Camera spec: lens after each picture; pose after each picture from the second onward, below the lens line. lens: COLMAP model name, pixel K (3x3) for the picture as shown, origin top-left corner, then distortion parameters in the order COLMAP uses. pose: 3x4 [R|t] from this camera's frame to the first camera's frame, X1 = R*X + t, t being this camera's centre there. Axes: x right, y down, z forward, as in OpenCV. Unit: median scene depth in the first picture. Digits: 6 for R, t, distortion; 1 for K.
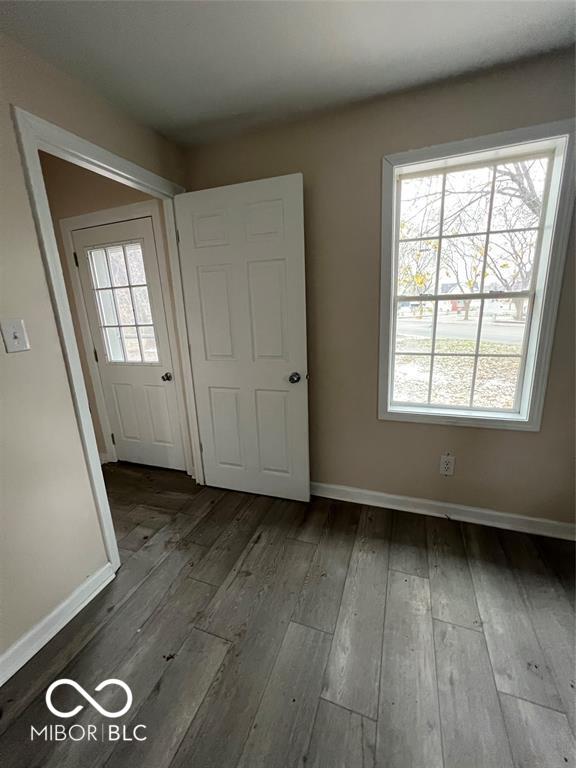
lens RADIAL K [[304.5, 0, 293.1], [0, 304.5, 379.9], [0, 0, 1]] dist [0.000885, 0.000045]
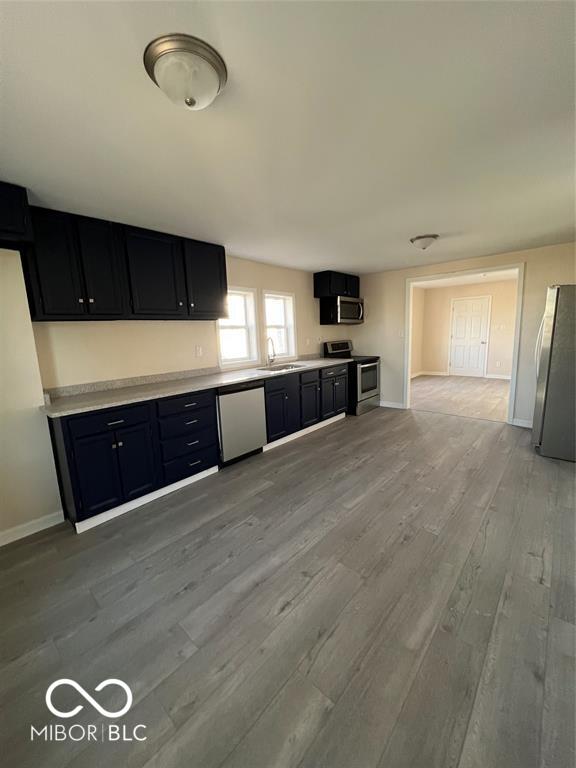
lens RADIAL K [[305.1, 0, 289.1], [0, 305.1, 381.6], [0, 0, 1]] dist [-0.000650, -0.000171]
pose [[-0.923233, 0.011356, 0.384074, -0.114828], [0.161494, 0.918460, 0.361042, -0.258171], [-0.348656, 0.395351, -0.849786, 0.935809]]
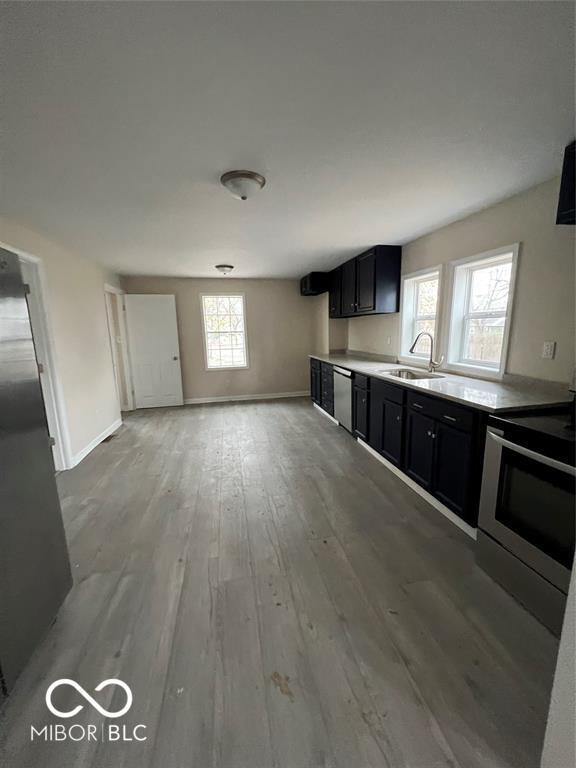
lens RADIAL K [[304.5, 0, 293.1], [0, 304.5, 379.9], [0, 0, 1]] dist [0.000885, 0.000045]
pose [[0.846232, -0.069528, 0.528259, -0.655944], [0.116634, 0.991576, -0.056330, 0.545374], [-0.519893, 0.109281, 0.847213, -2.245747]]
